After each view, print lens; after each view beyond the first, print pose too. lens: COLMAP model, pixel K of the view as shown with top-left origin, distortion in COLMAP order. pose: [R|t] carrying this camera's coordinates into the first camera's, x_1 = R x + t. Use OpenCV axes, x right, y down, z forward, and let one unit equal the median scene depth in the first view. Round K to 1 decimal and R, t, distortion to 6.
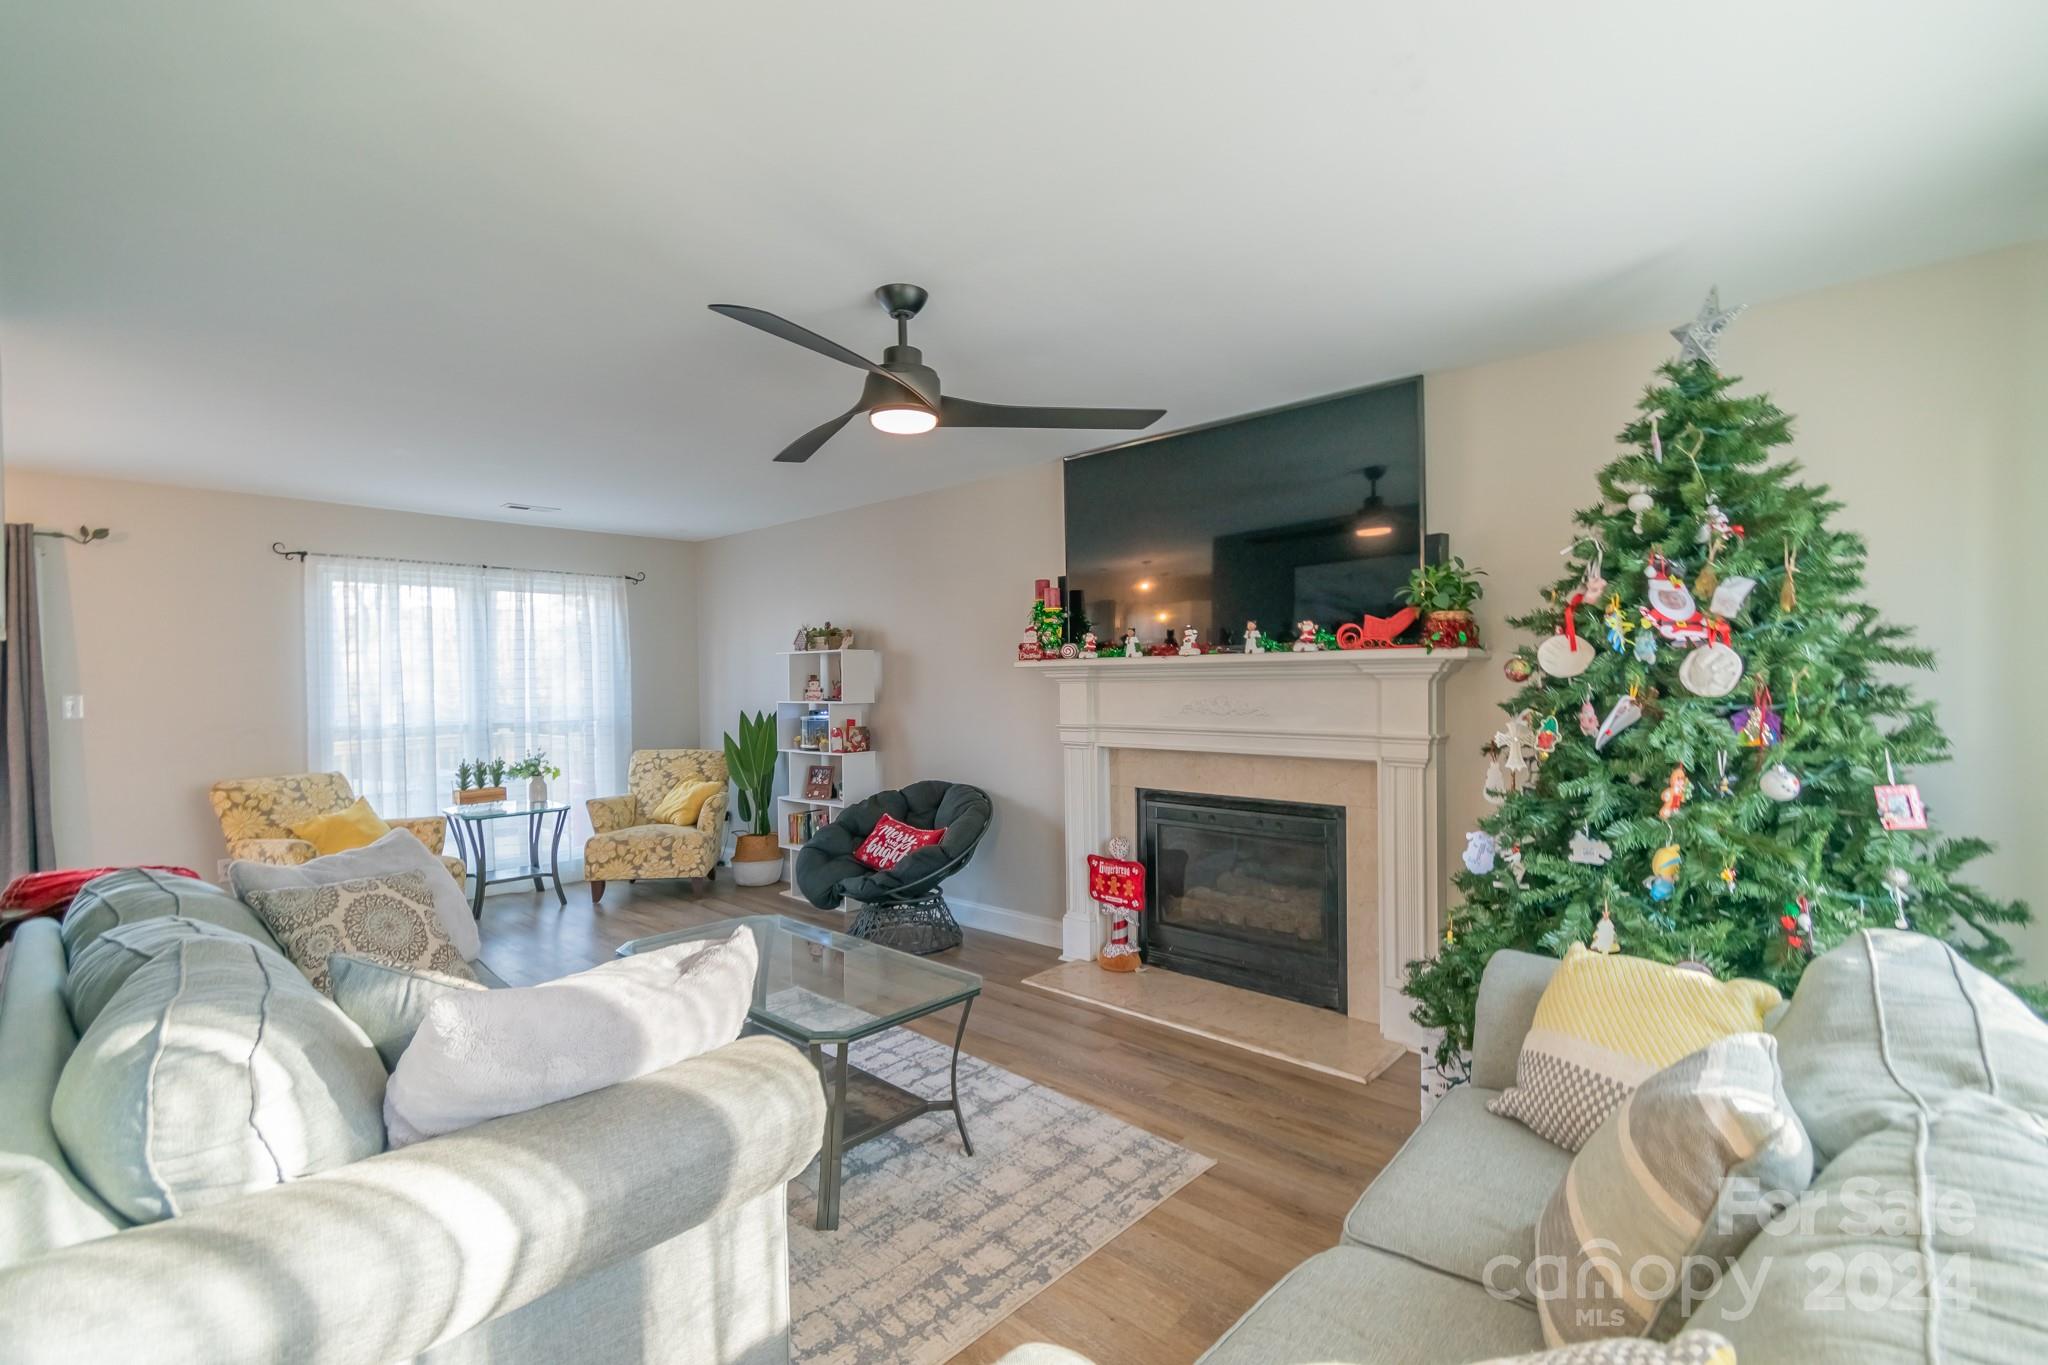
lens RADIAL K [[913.9, 0, 1031.6], [0, 913.9, 683.8], [0, 0, 1]] dist [0.003431, -0.000971]
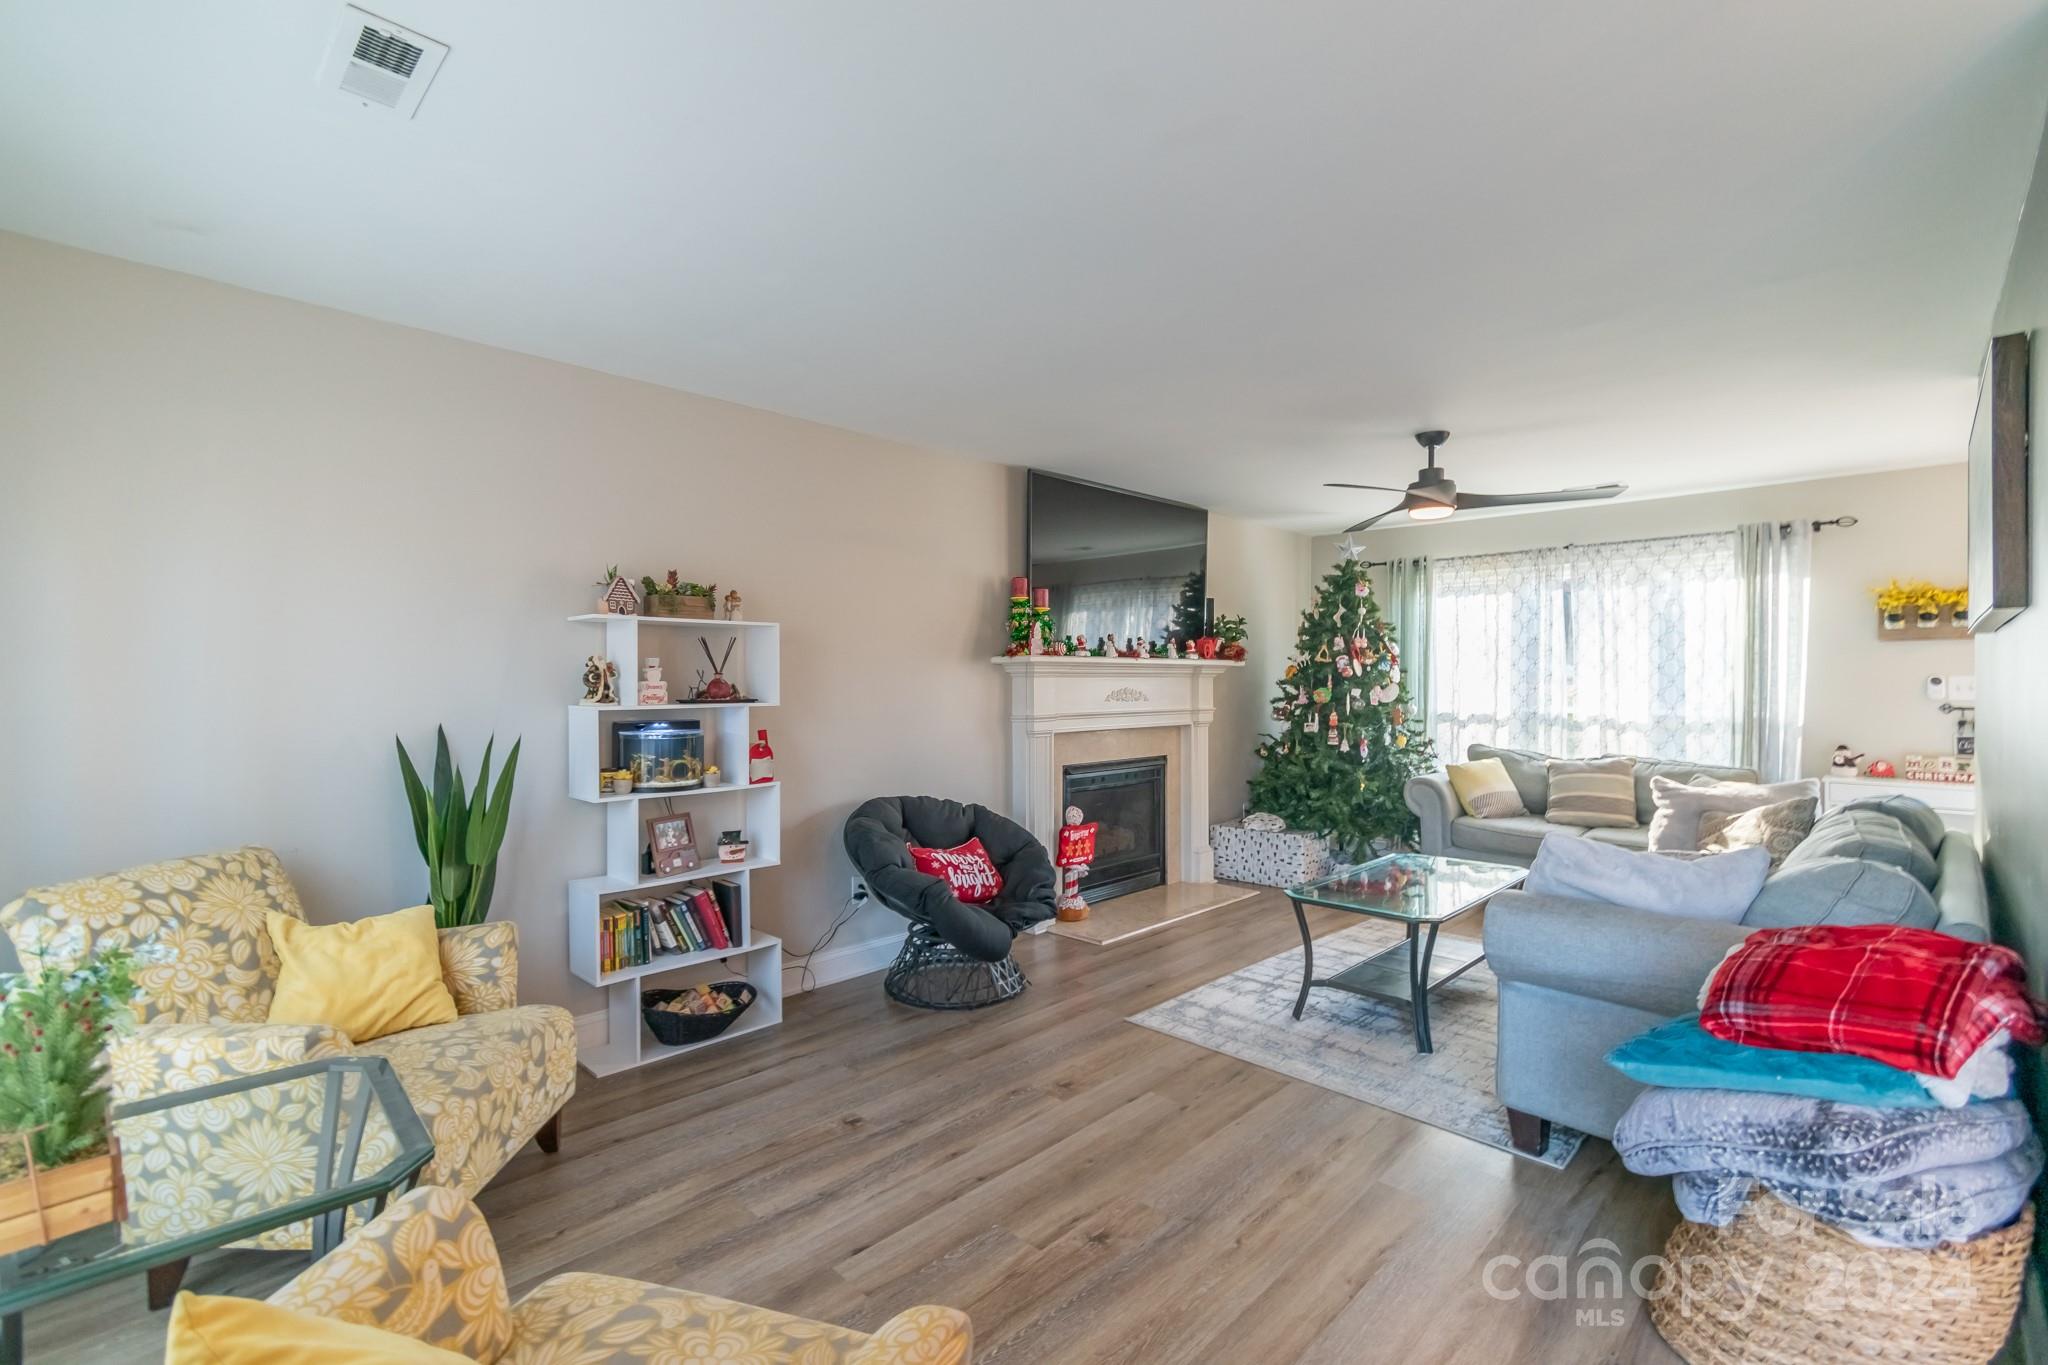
lens RADIAL K [[913.9, 0, 1008.9], [0, 913.9, 686.0], [0, 0, 1]] dist [0.003431, -0.000971]
pose [[0.039241, 0.003144, 0.999225, -0.847364], [0.006057, 0.999976, -0.003384, 0.010920], [-0.999211, 0.006185, 0.039221, 0.803836]]
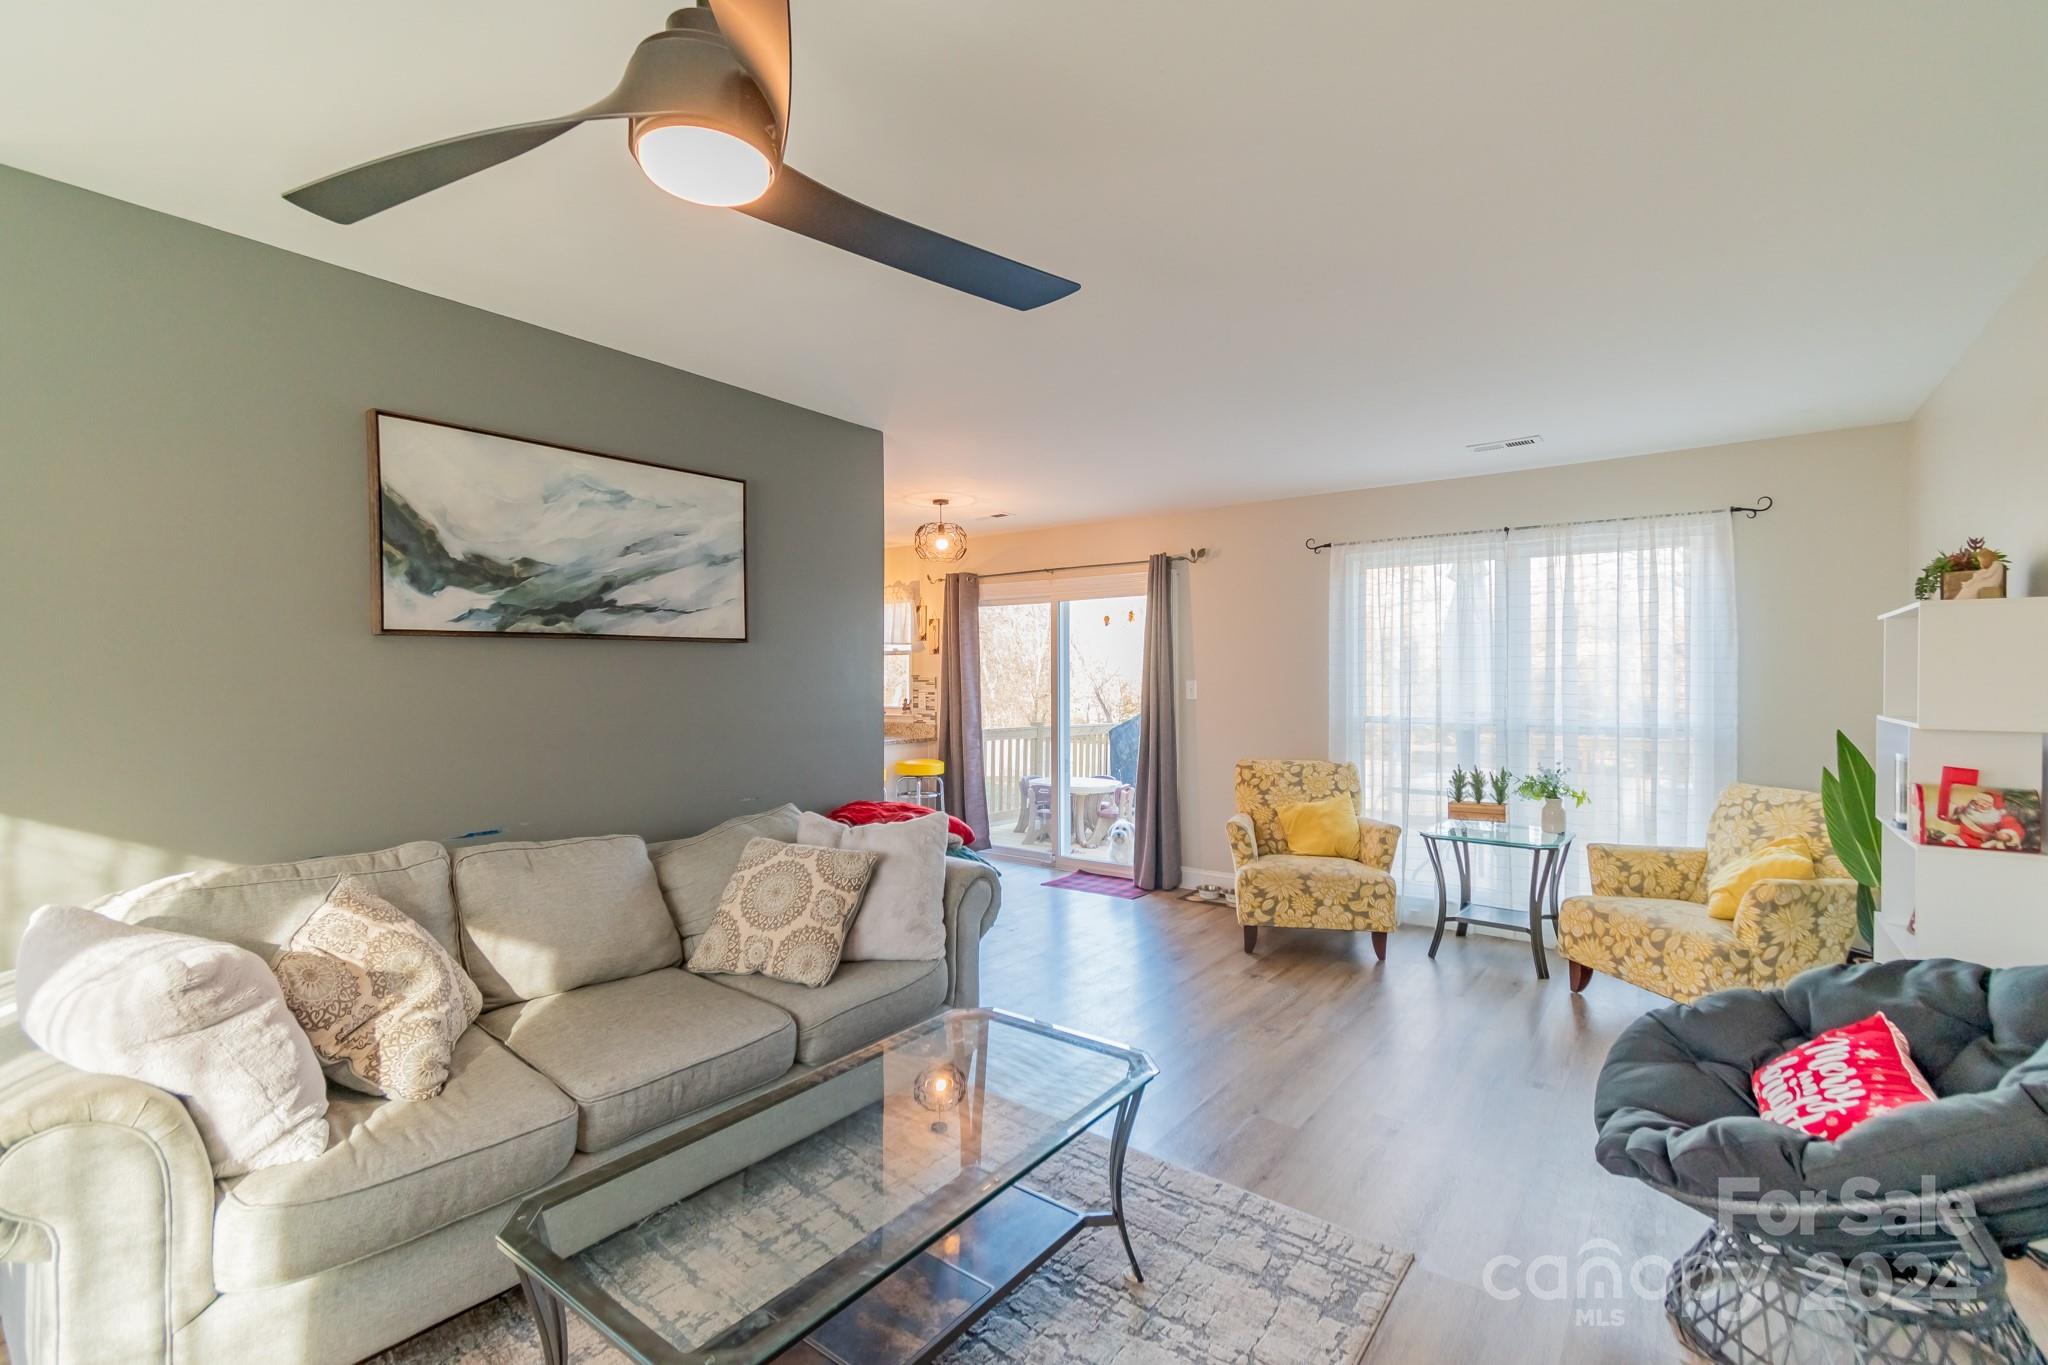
lens RADIAL K [[913.9, 0, 997.4], [0, 913.9, 684.3], [0, 0, 1]] dist [0.003431, -0.000971]
pose [[0.068637, 0.019712, -0.997447, 0.188909], [-0.007168, 0.999789, 0.019265, -0.004140], [0.997616, 0.005828, 0.068764, 0.535997]]
